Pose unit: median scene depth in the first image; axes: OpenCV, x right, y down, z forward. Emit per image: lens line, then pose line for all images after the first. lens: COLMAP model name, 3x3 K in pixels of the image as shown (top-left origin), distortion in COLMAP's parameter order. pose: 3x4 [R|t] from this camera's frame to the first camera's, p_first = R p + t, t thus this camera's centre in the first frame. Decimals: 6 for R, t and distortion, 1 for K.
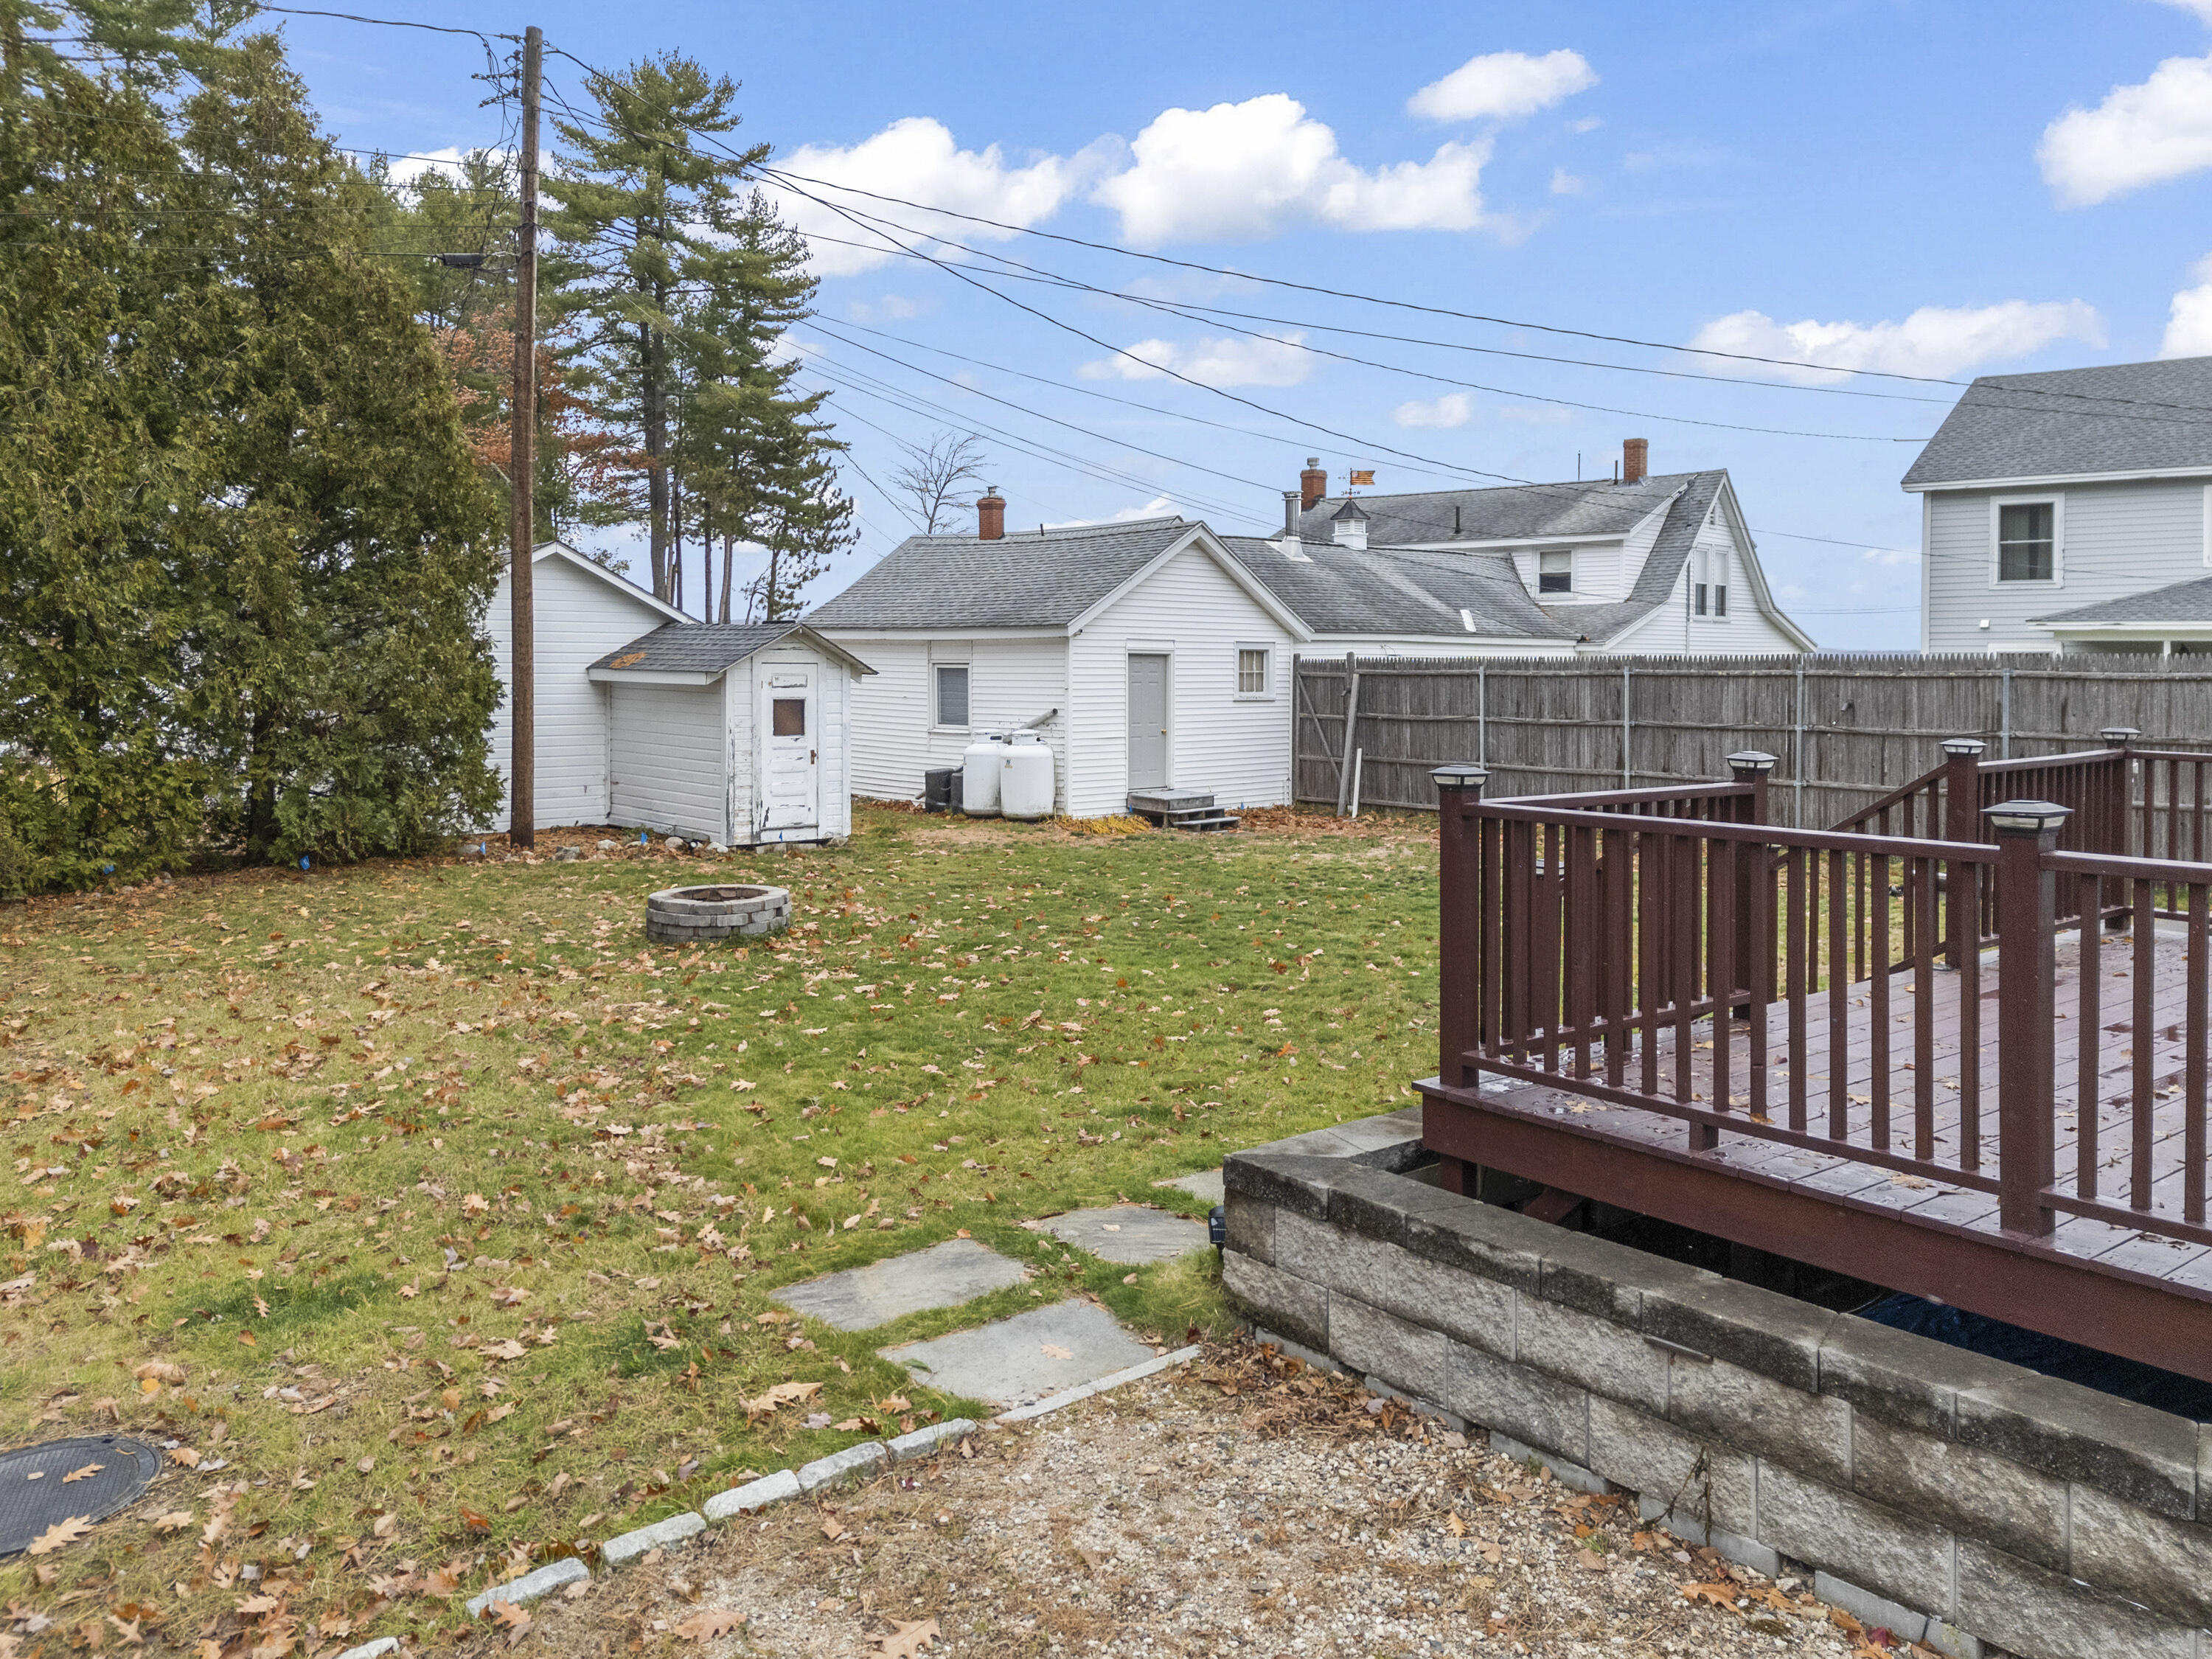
lens RADIAL K [[1672.7, 0, 1108.1], [0, 1672.7, 719.4], [0, 0, 1]] dist [0.037350, -0.007334]
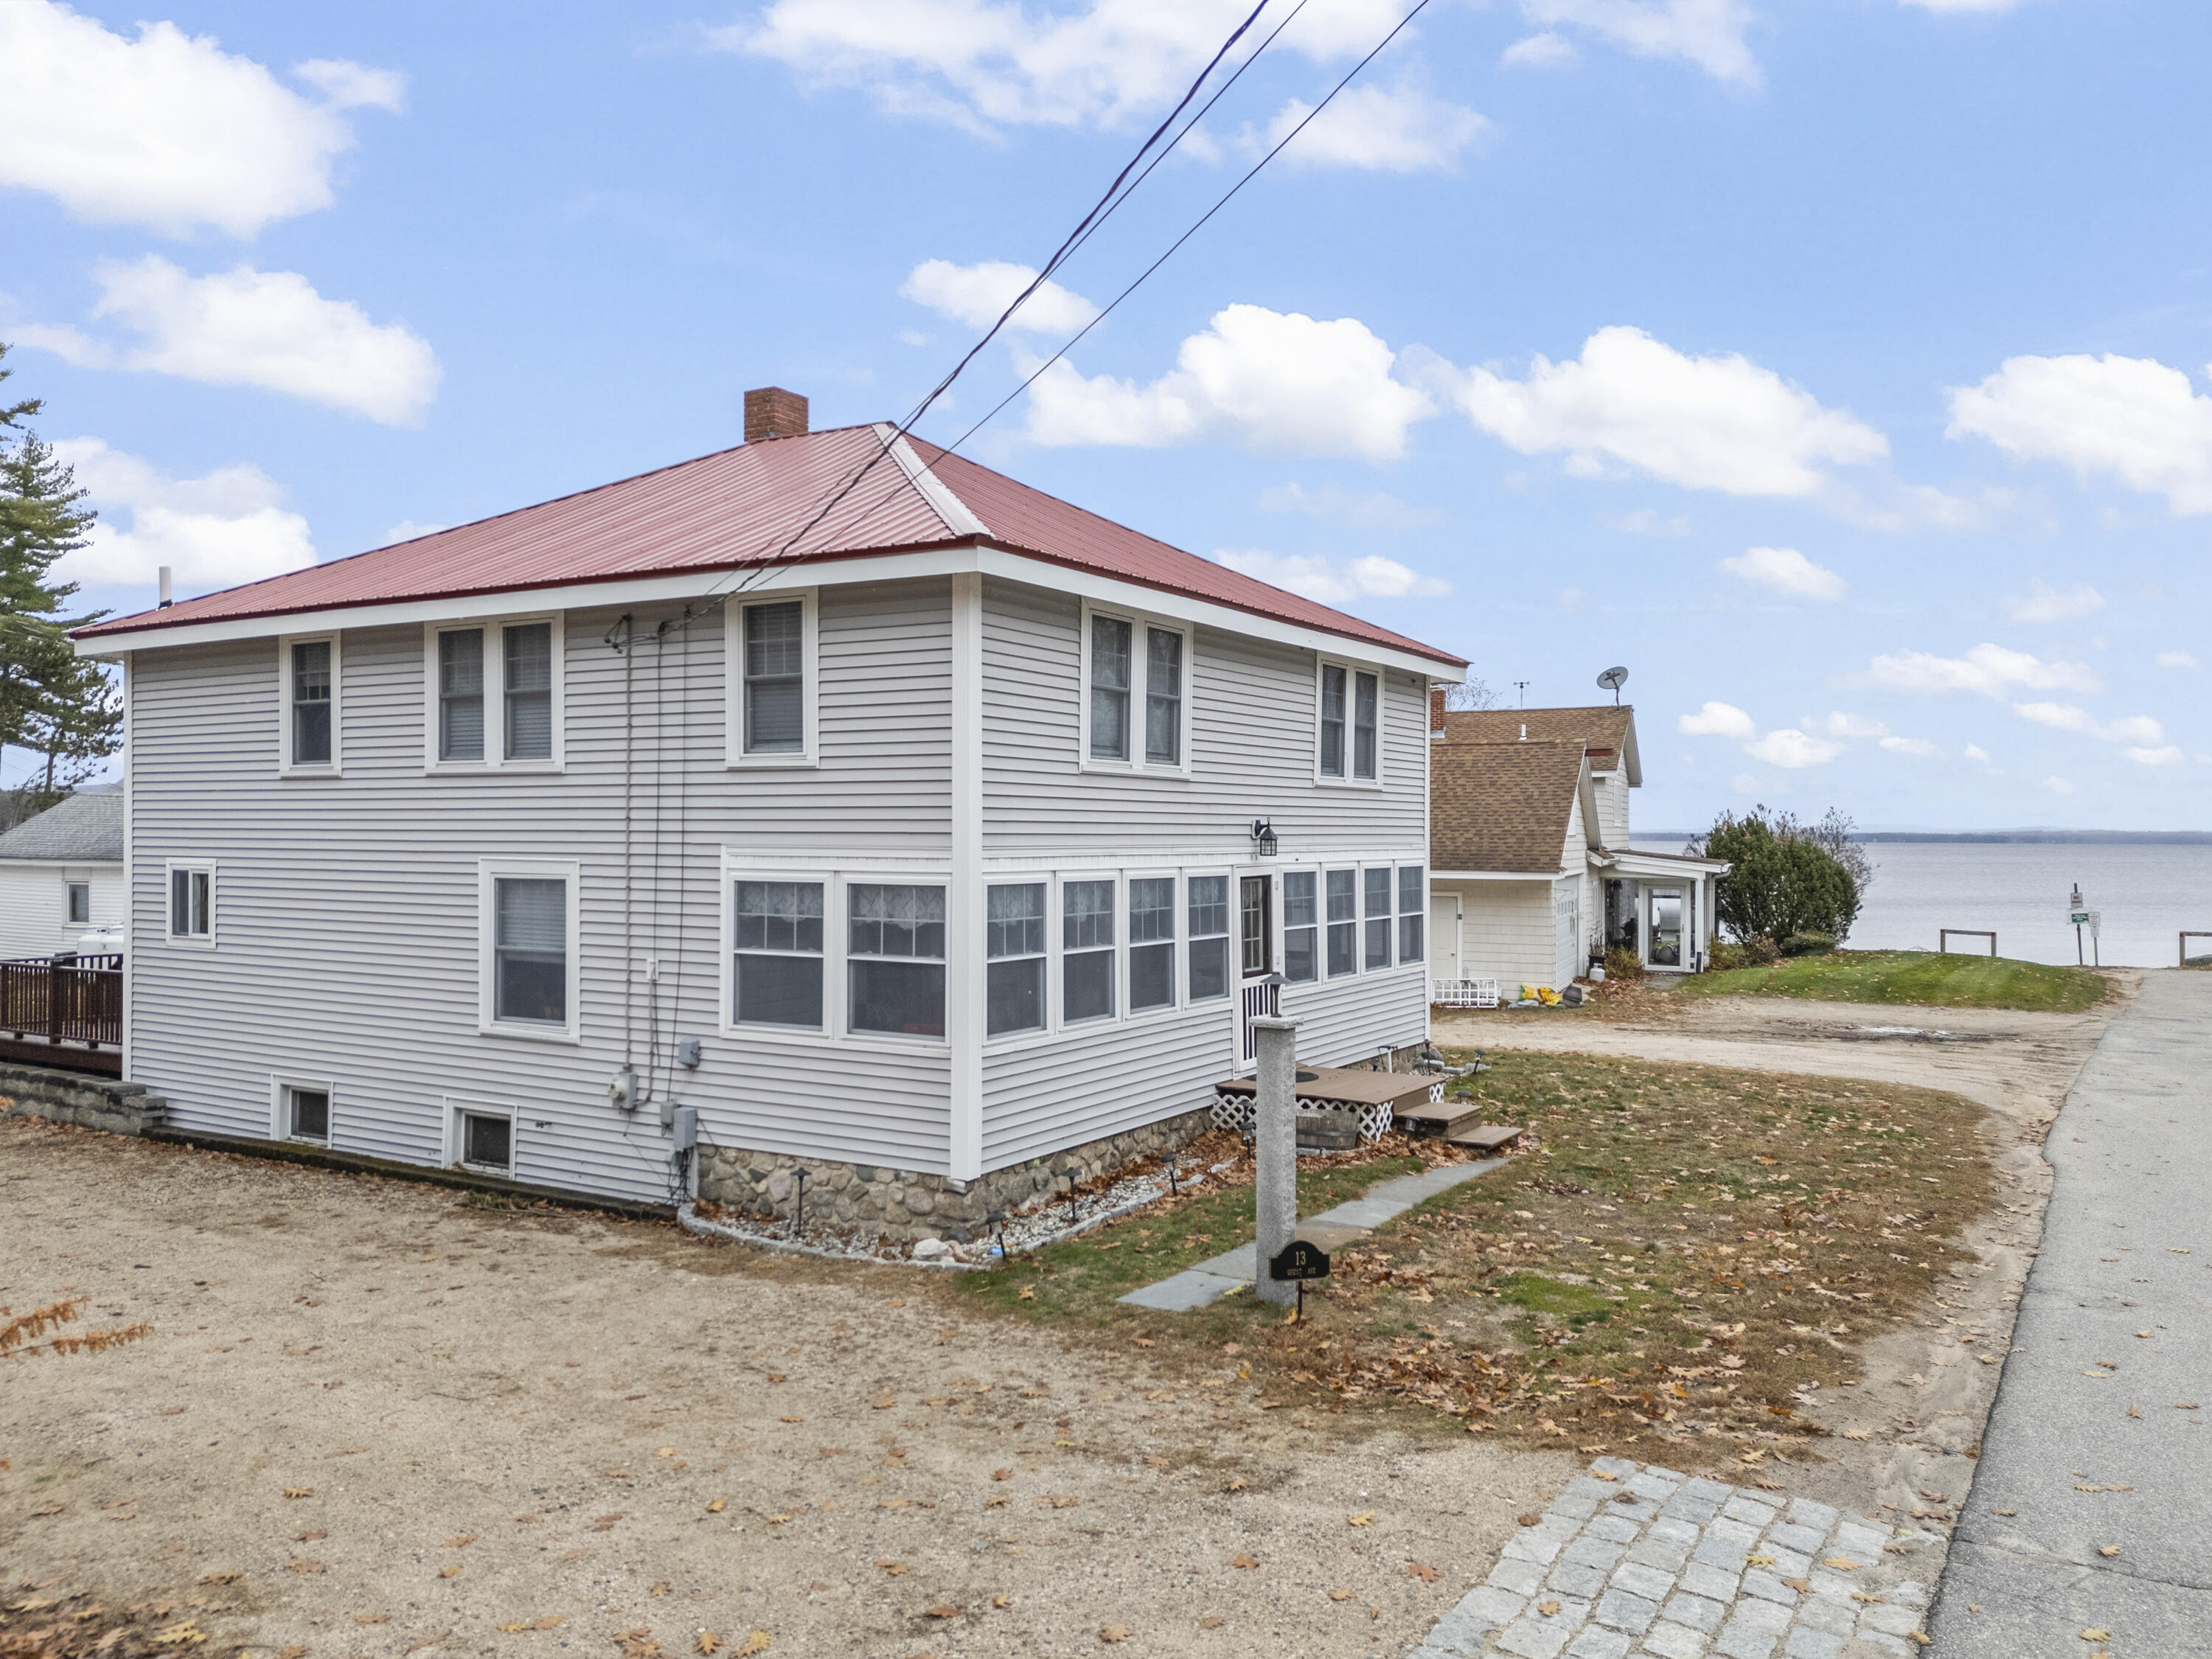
lens RADIAL K [[1622.1, 0, 1098.0], [0, 1622.1, 837.3], [0, 0, 1]] dist [0.102593, -0.117760]
pose [[0.945537, 0.001298, 0.325512, 0.099310], [0.009342, 0.999472, -0.031121, -0.006011], [-0.325381, 0.032467, 0.945025, -0.251427]]
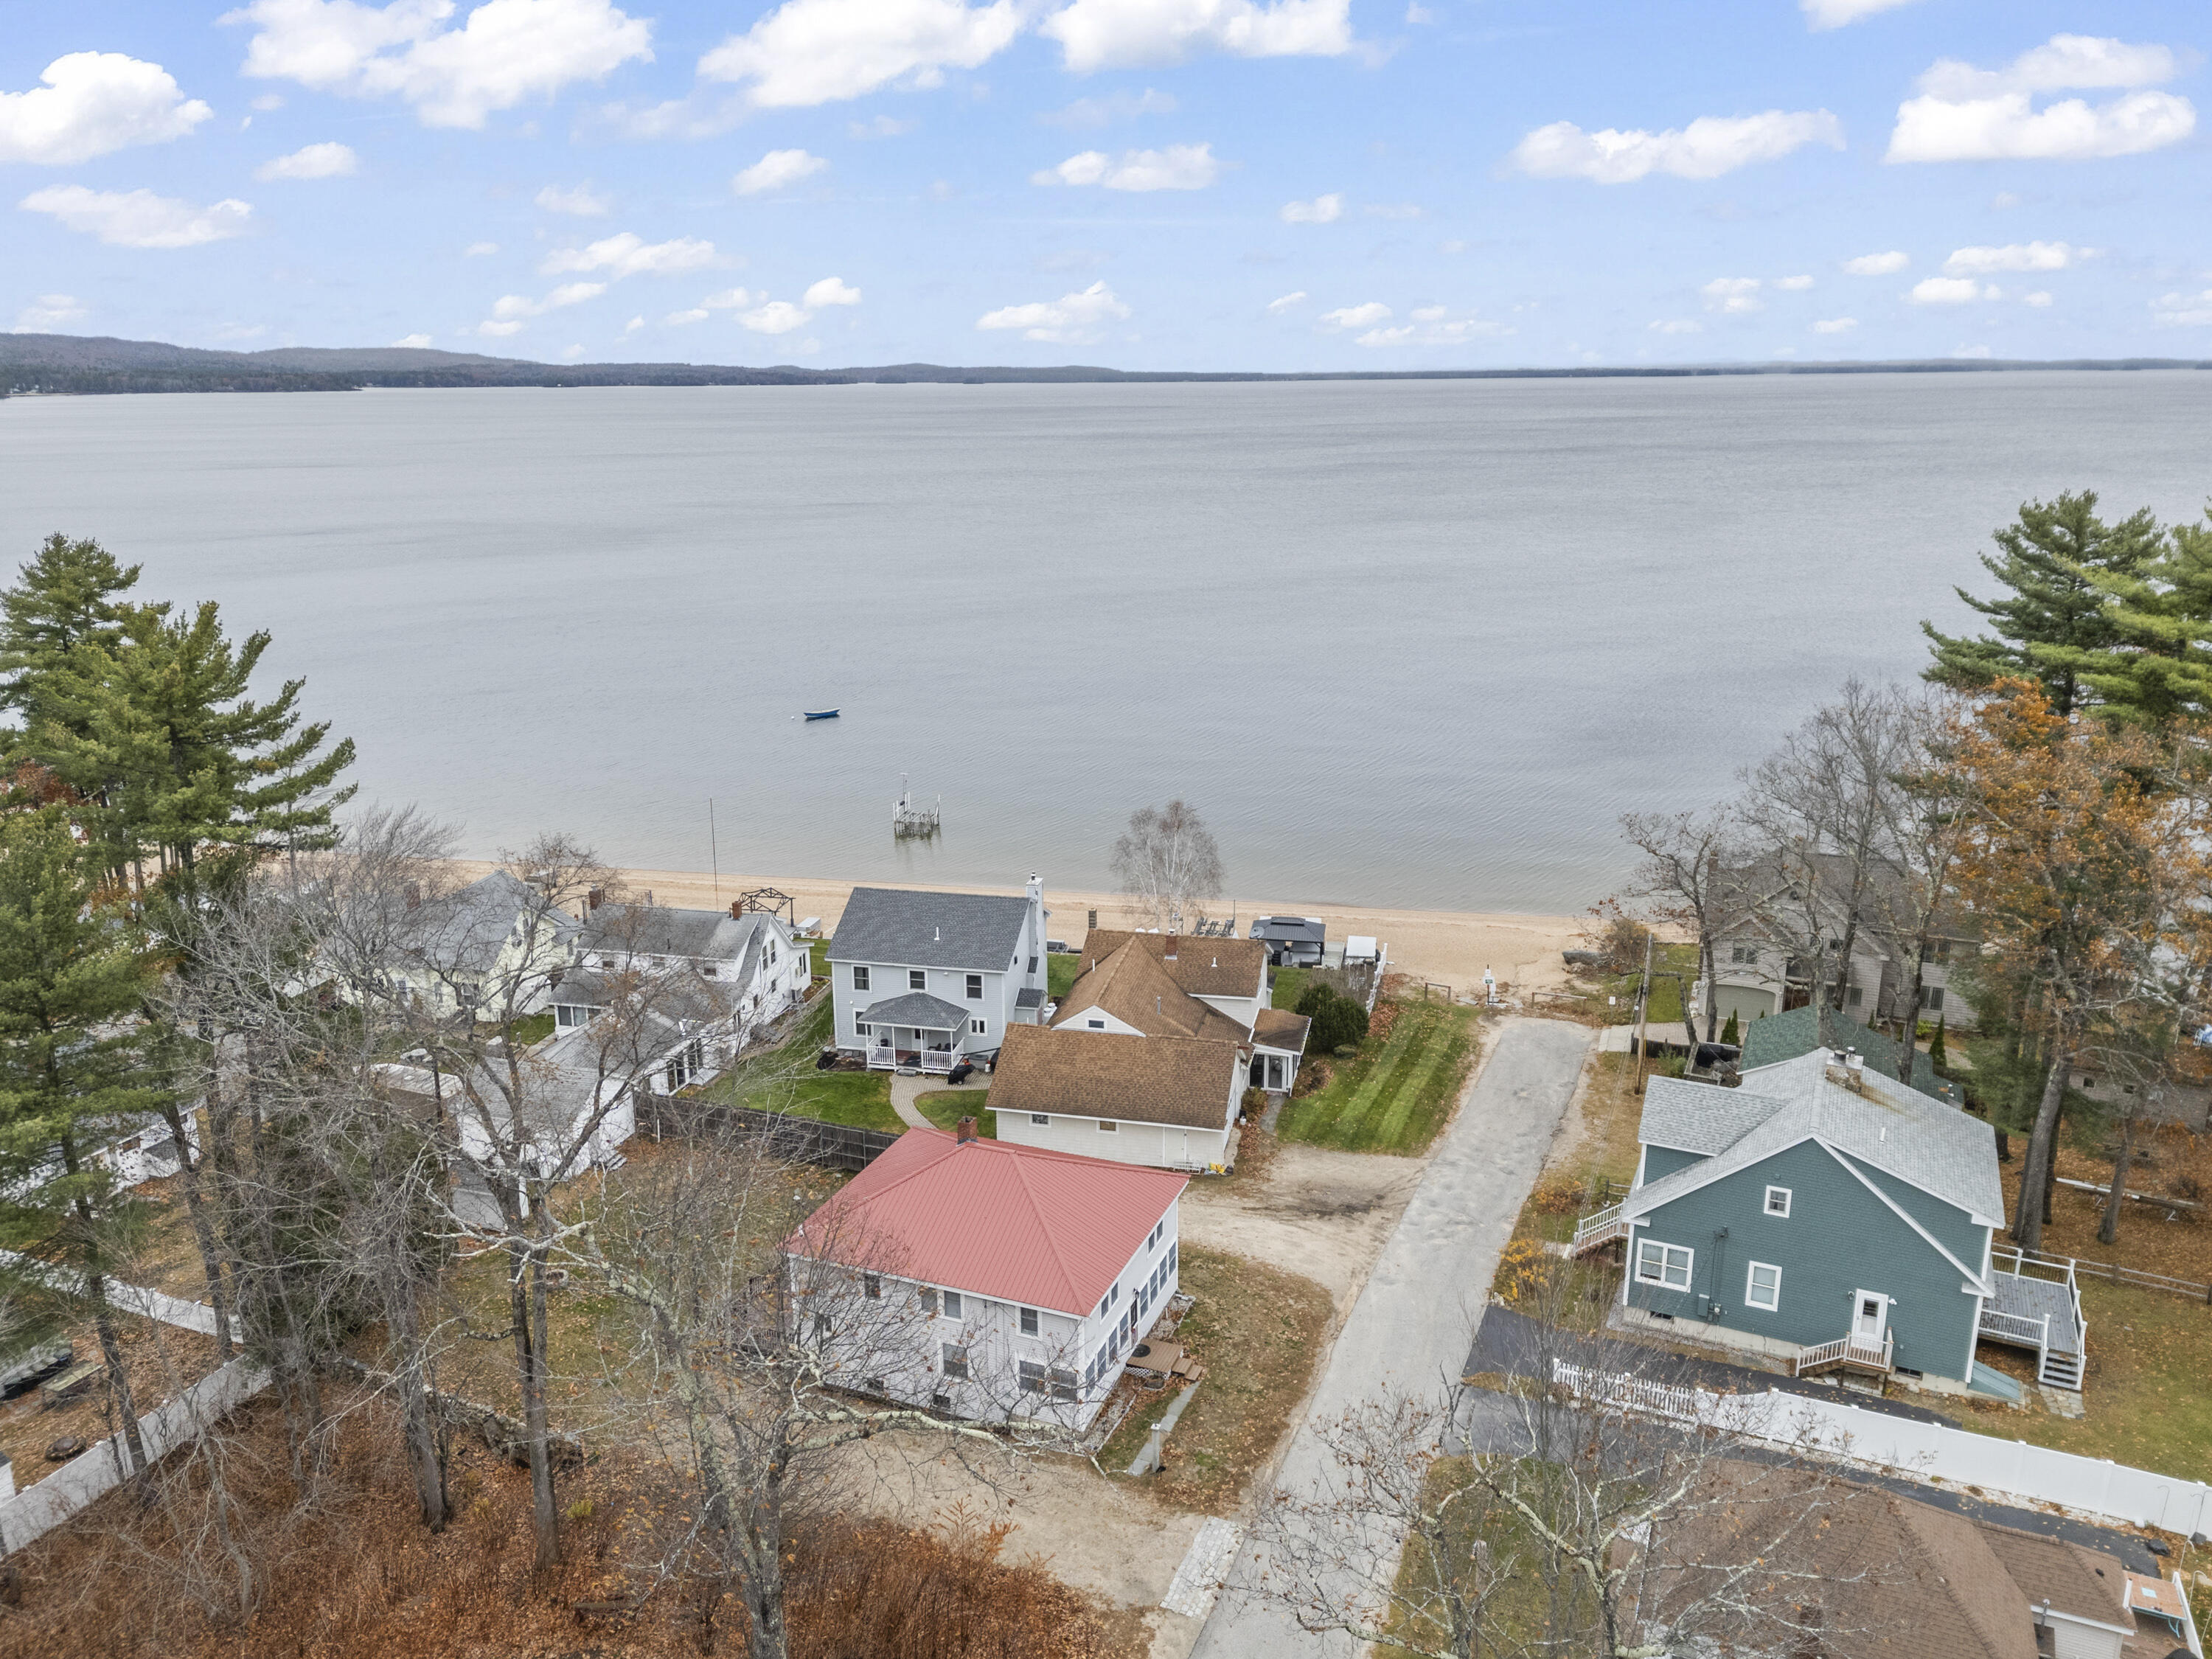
lens RADIAL K [[1636.3, 0, 1098.1], [0, 1636.3, 839.3], [0, 0, 1]] dist [0.111205, -0.126815]
pose [[0.876852, -0.138797, 0.460289, -0.173096], [0.025049, 0.969308, 0.244569, -0.438014], [-0.480107, -0.202921, 0.853417, -0.700592]]
